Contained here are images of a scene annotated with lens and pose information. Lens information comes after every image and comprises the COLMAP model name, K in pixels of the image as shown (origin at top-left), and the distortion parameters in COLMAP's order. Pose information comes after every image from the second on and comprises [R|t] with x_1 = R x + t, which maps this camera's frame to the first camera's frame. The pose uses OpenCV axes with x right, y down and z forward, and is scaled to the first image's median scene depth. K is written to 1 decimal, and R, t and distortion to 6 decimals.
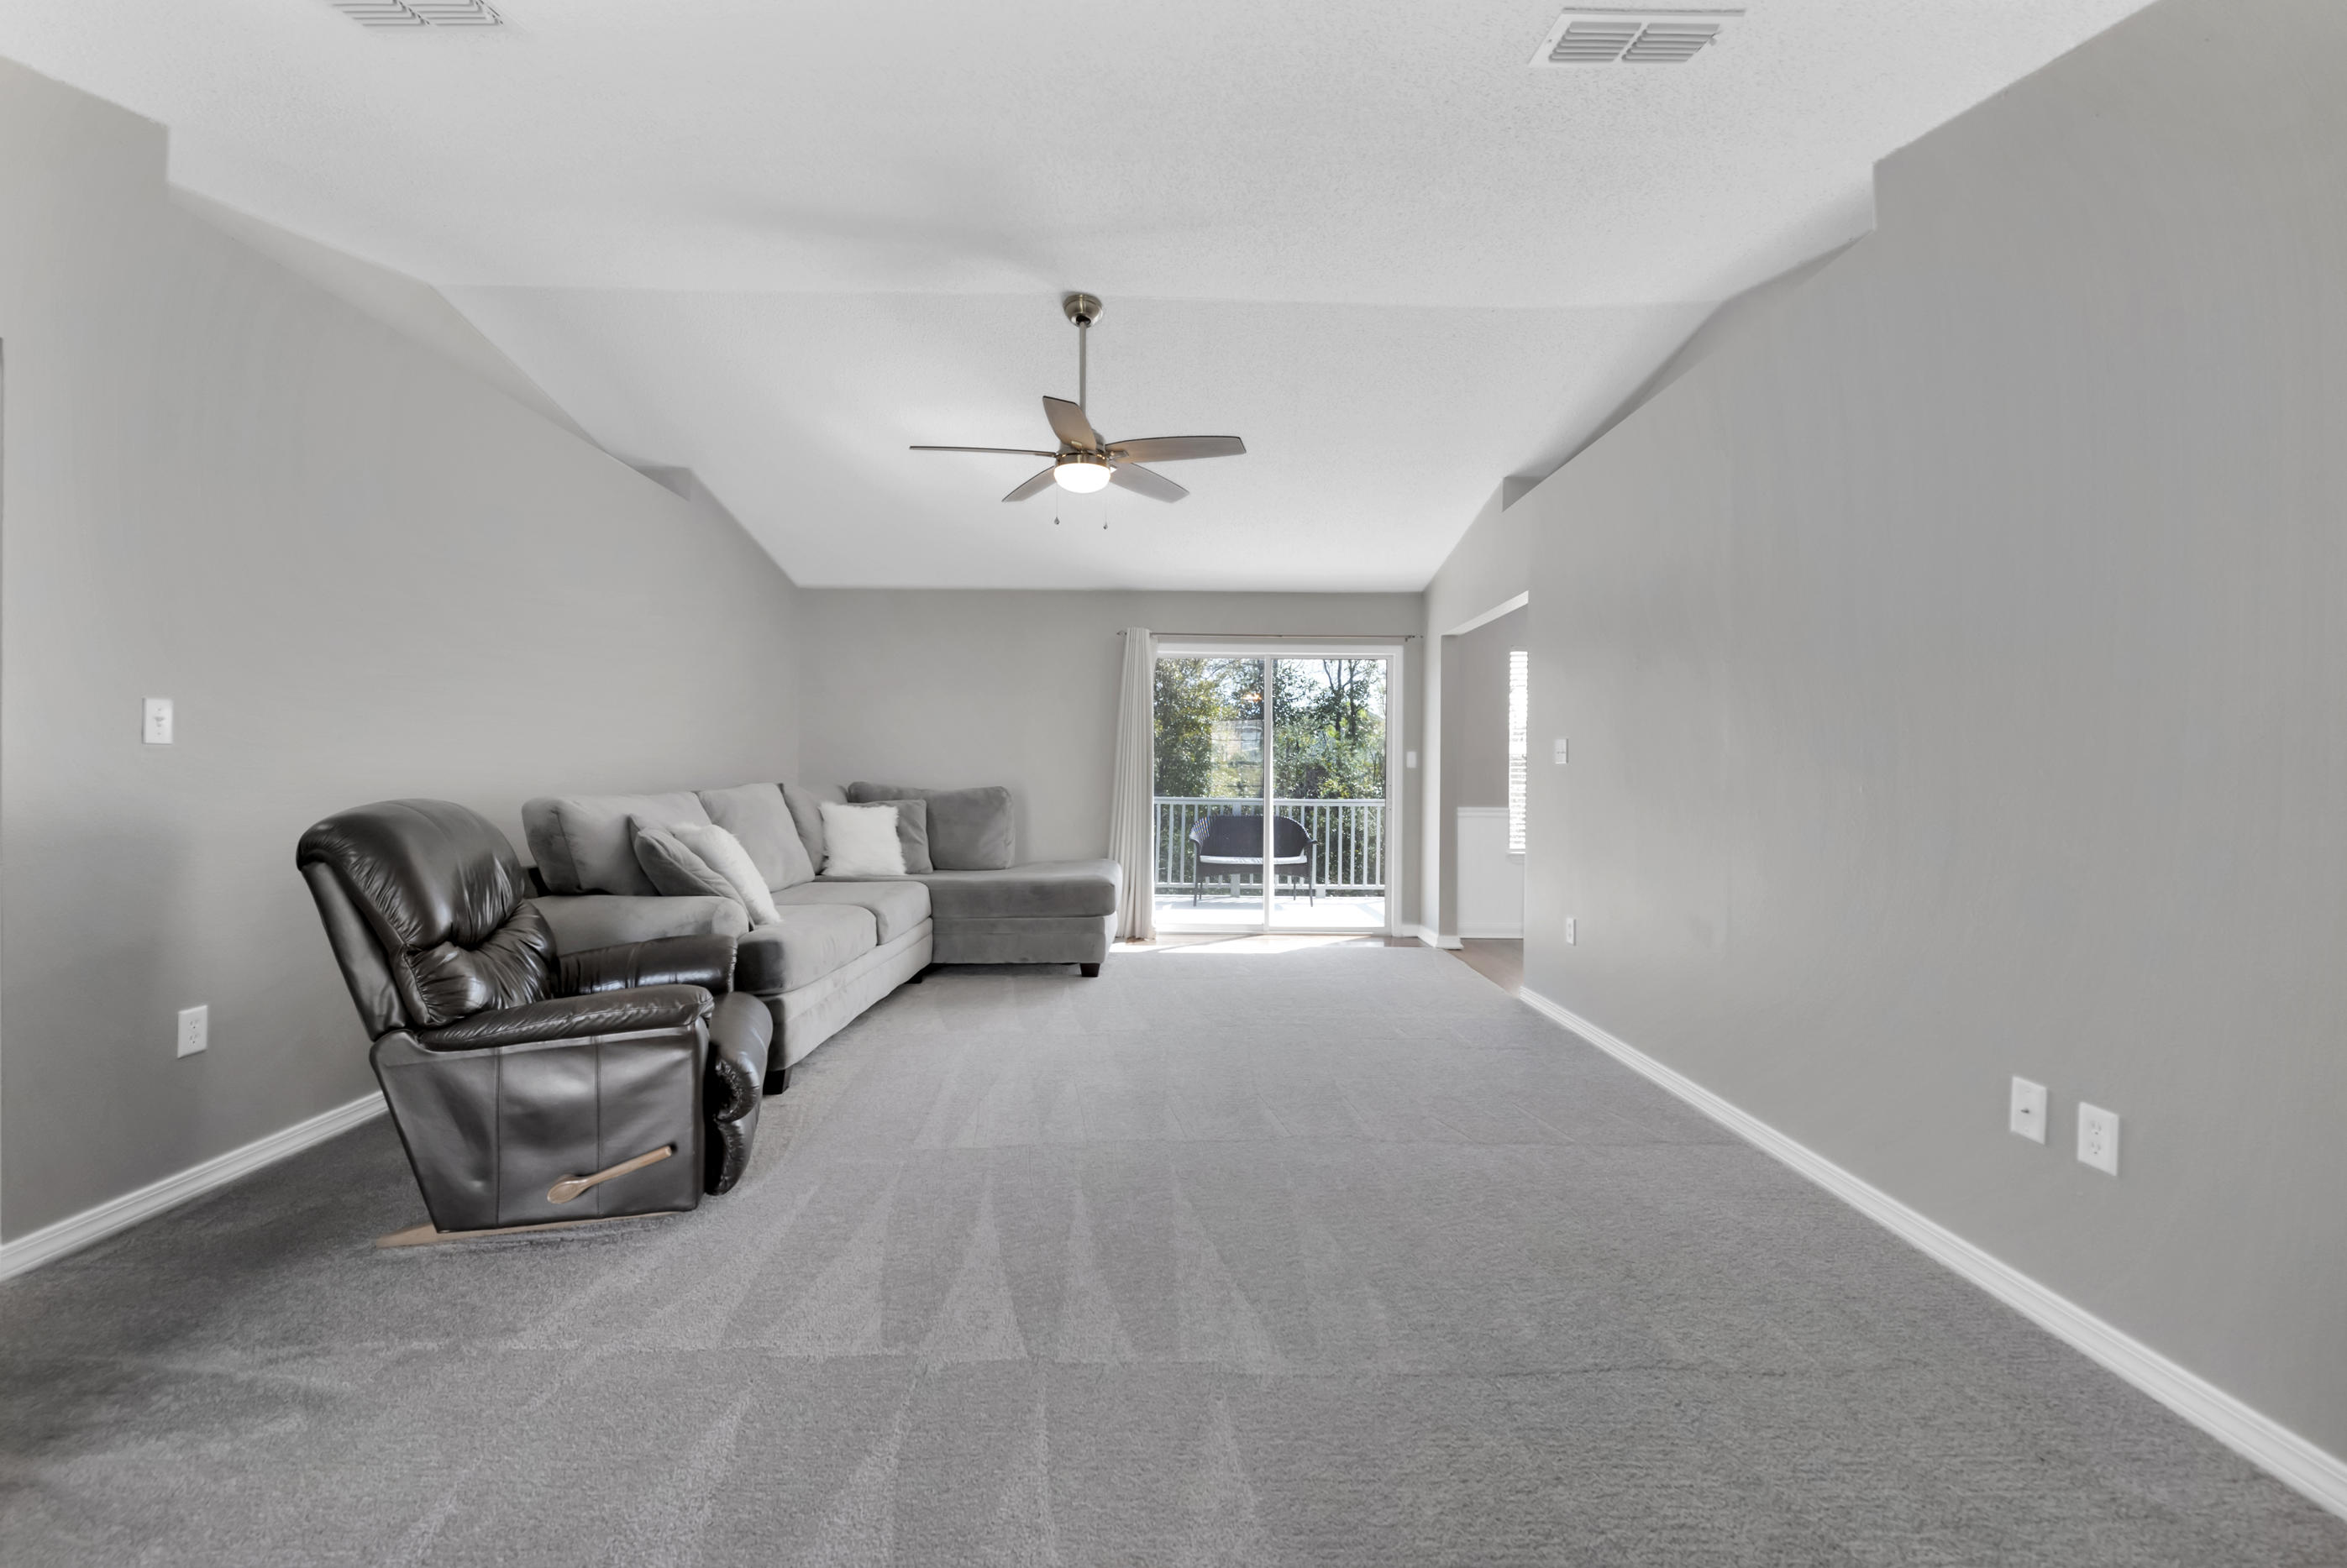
lens RADIAL K [[945.6, 0, 1193.0], [0, 945.6, 794.5], [0, 0, 1]] dist [0.002915, -0.003232]
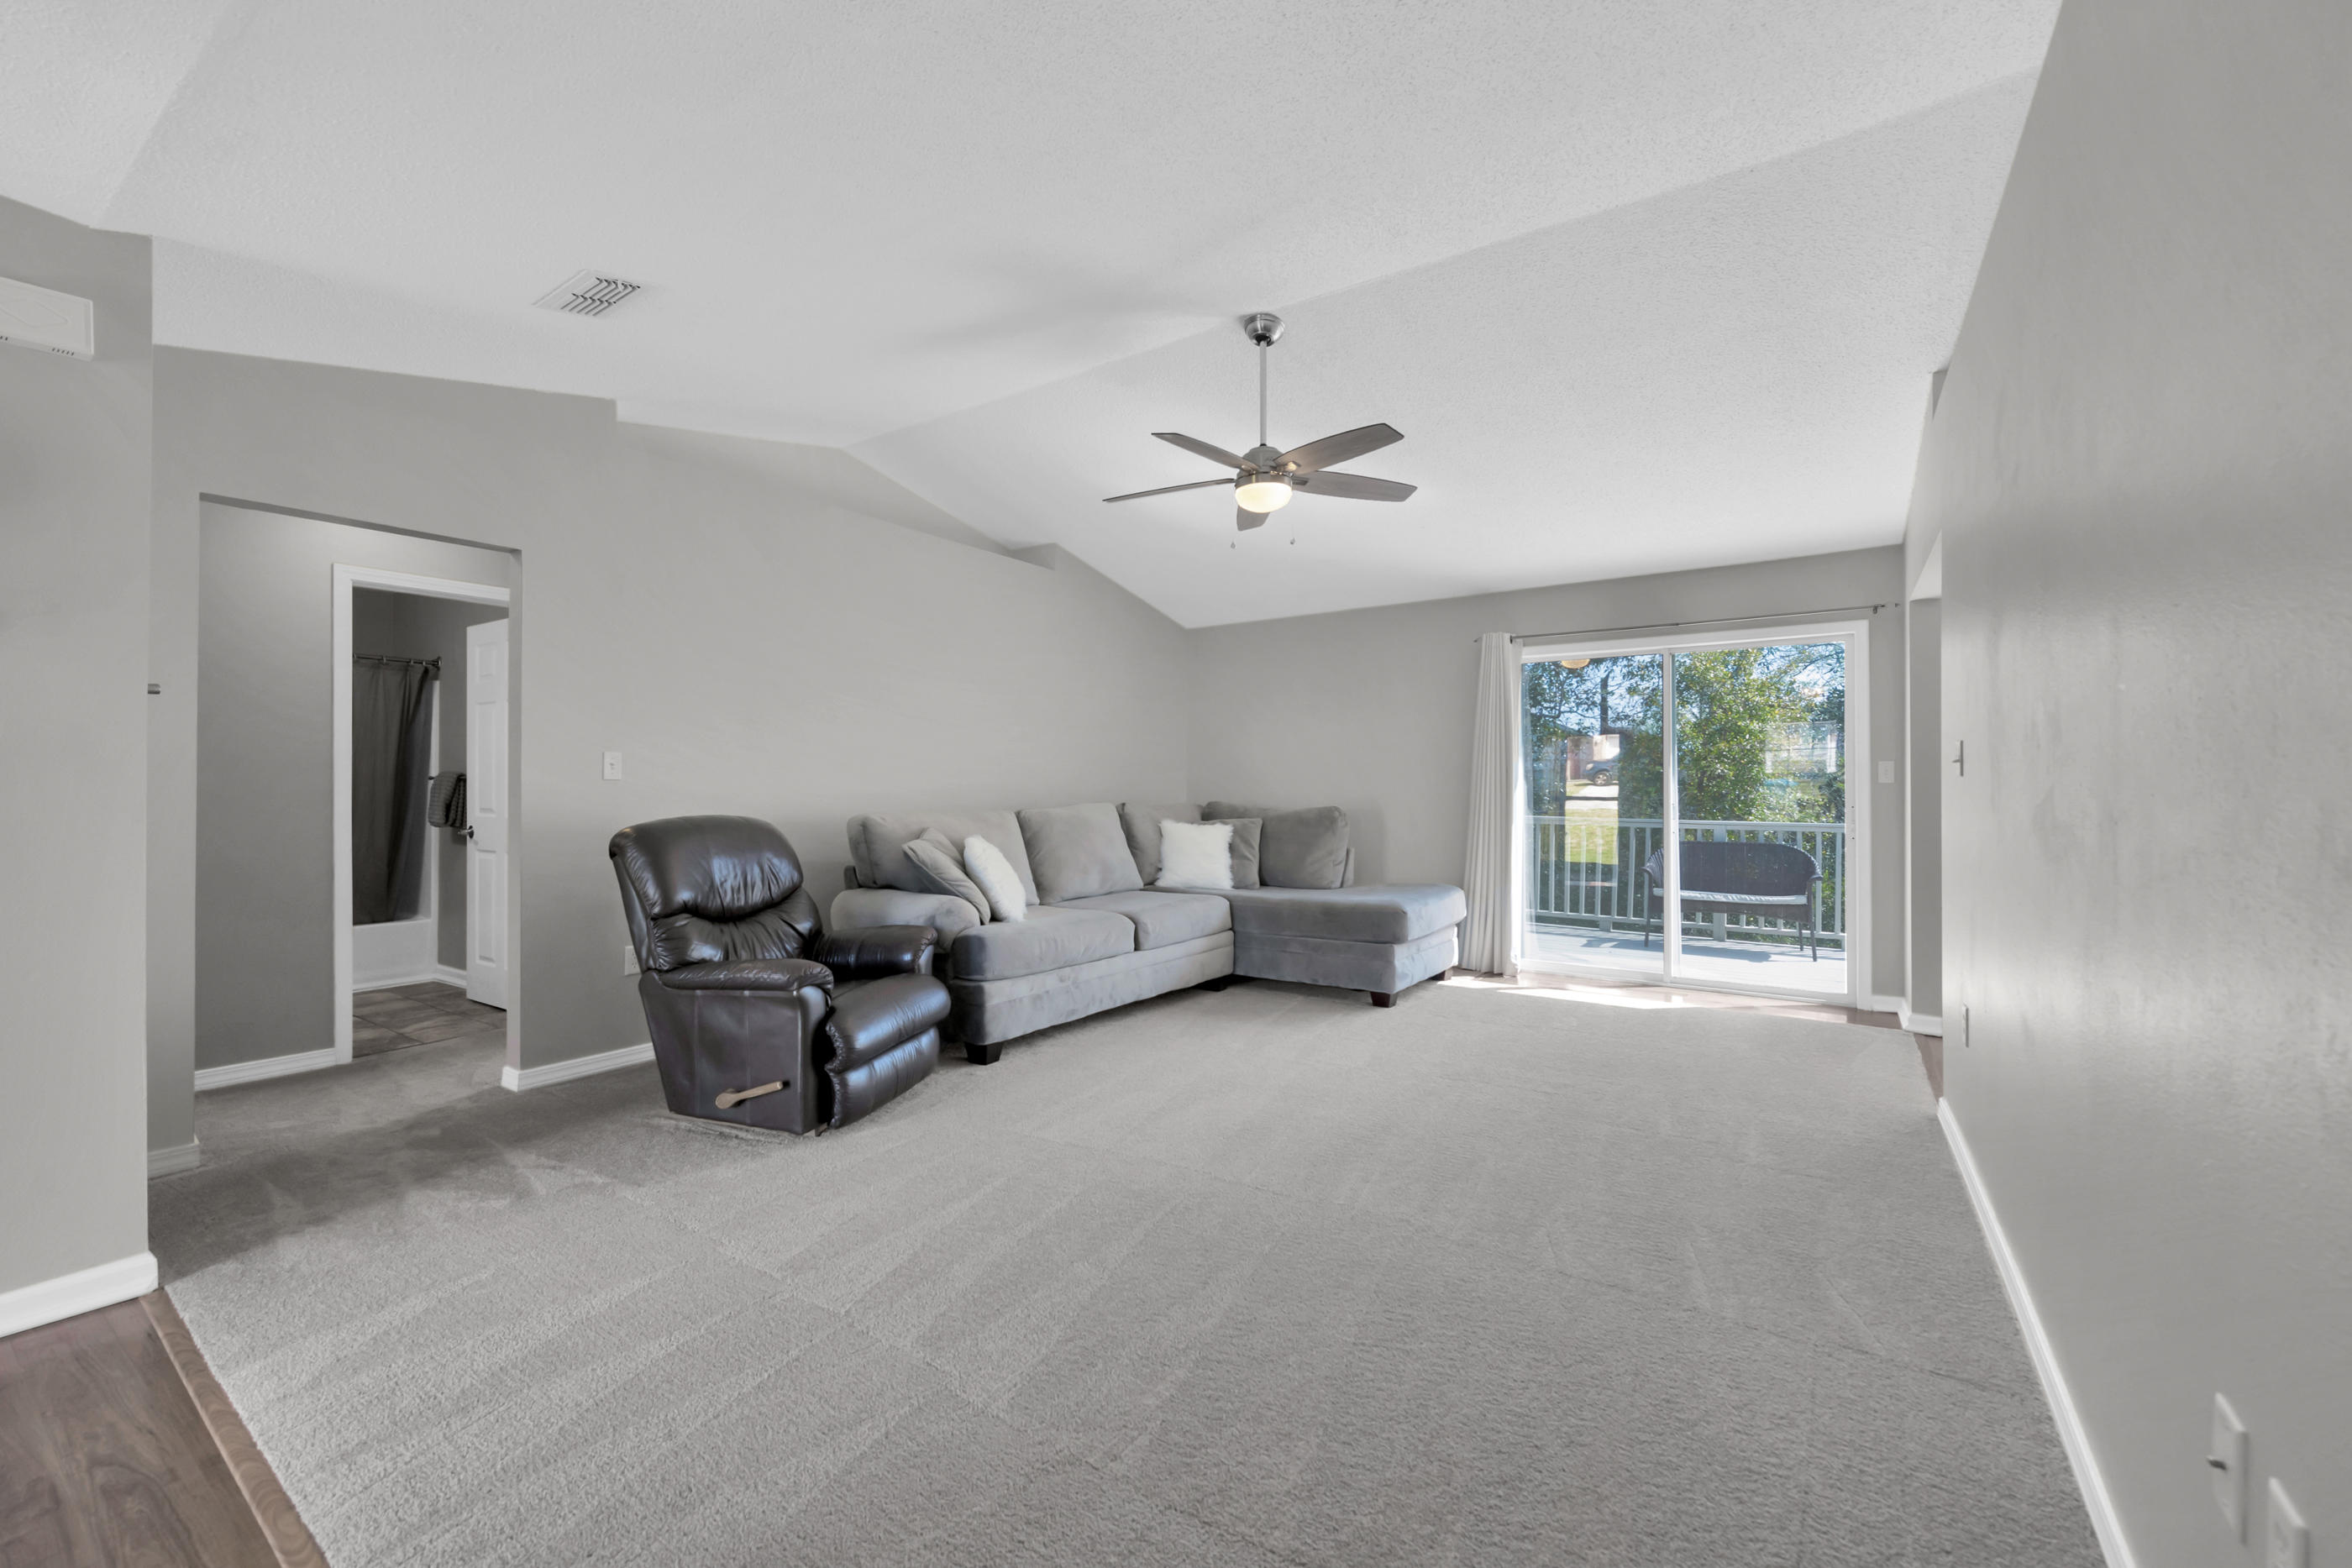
lens RADIAL K [[947.6, 0, 1169.2], [0, 947.6, 792.5], [0, 0, 1]] dist [0.002915, -0.003232]
pose [[0.815157, -0.004294, -0.579224, 0.255540], [-0.007729, 0.999803, -0.018288, -0.003182], [0.579188, 0.019384, 0.814963, 0.092719]]
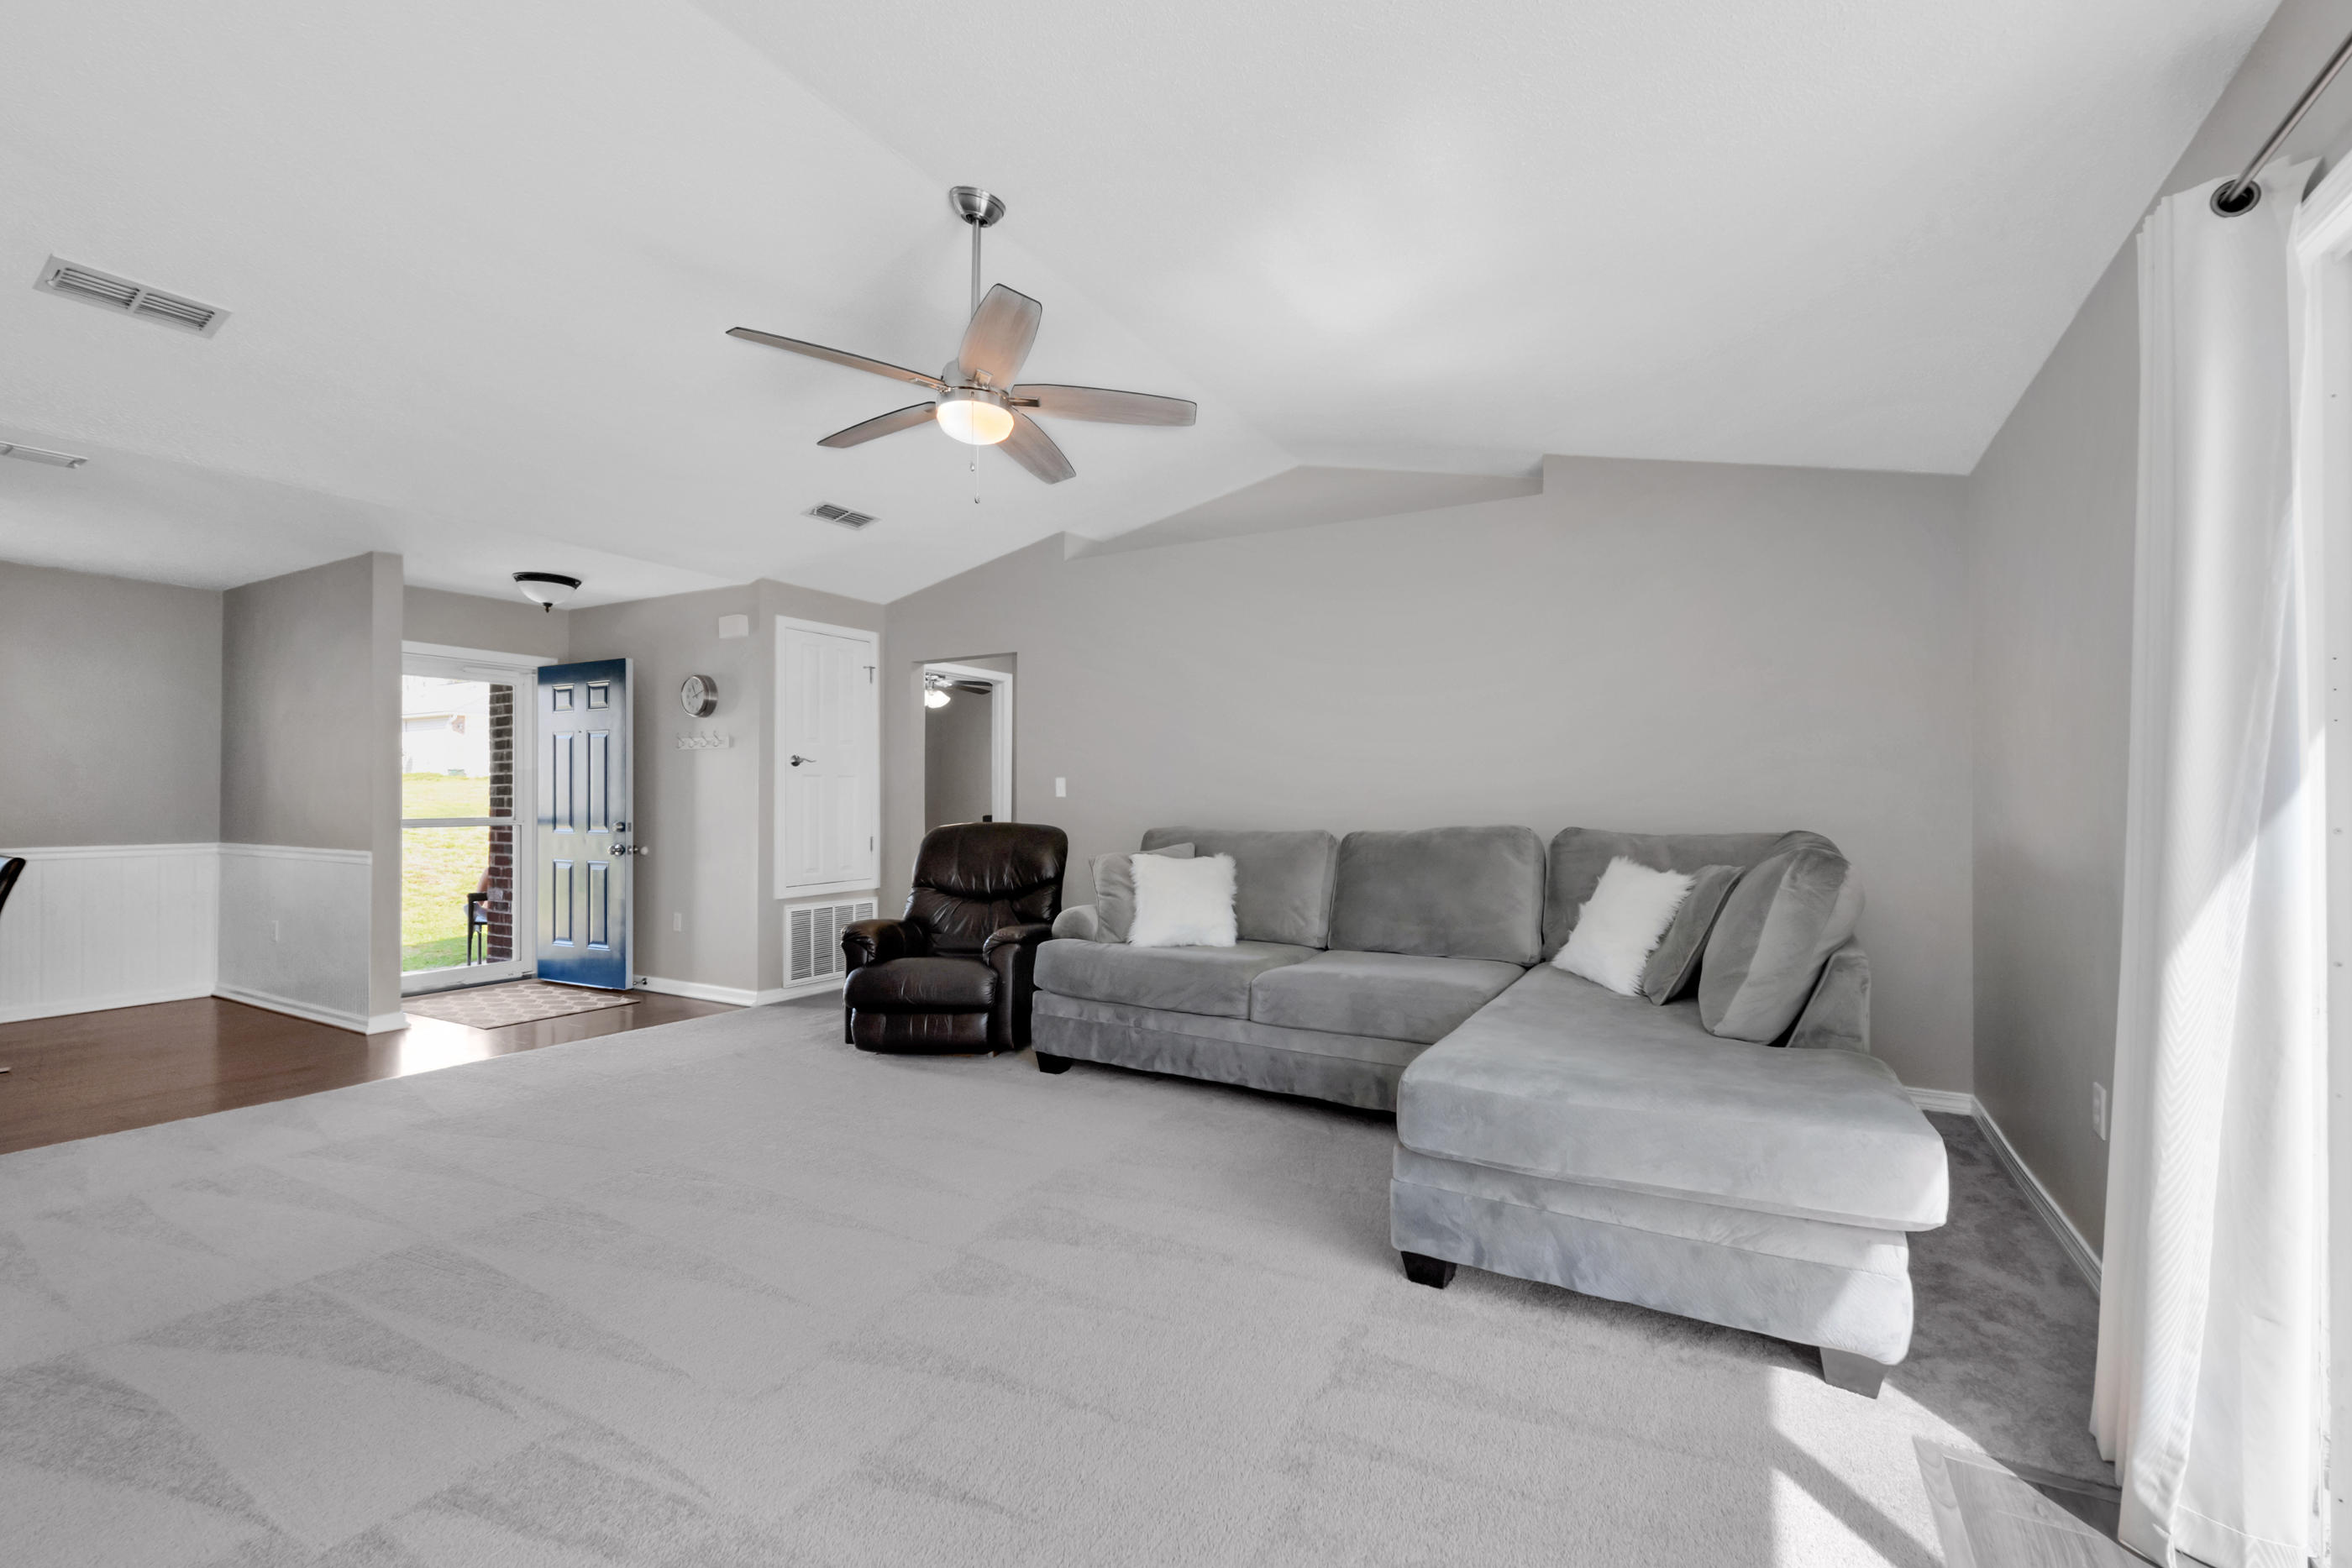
lens RADIAL K [[947.6, 0, 1186.1], [0, 947.6, 784.7], [0, 0, 1]] dist [0.002915, -0.003232]
pose [[-0.491737, -0.022891, -0.870443, 0.316068], [-0.021271, 0.999672, -0.014273, -0.024136], [0.870484, 0.011497, -0.492063, 1.025454]]
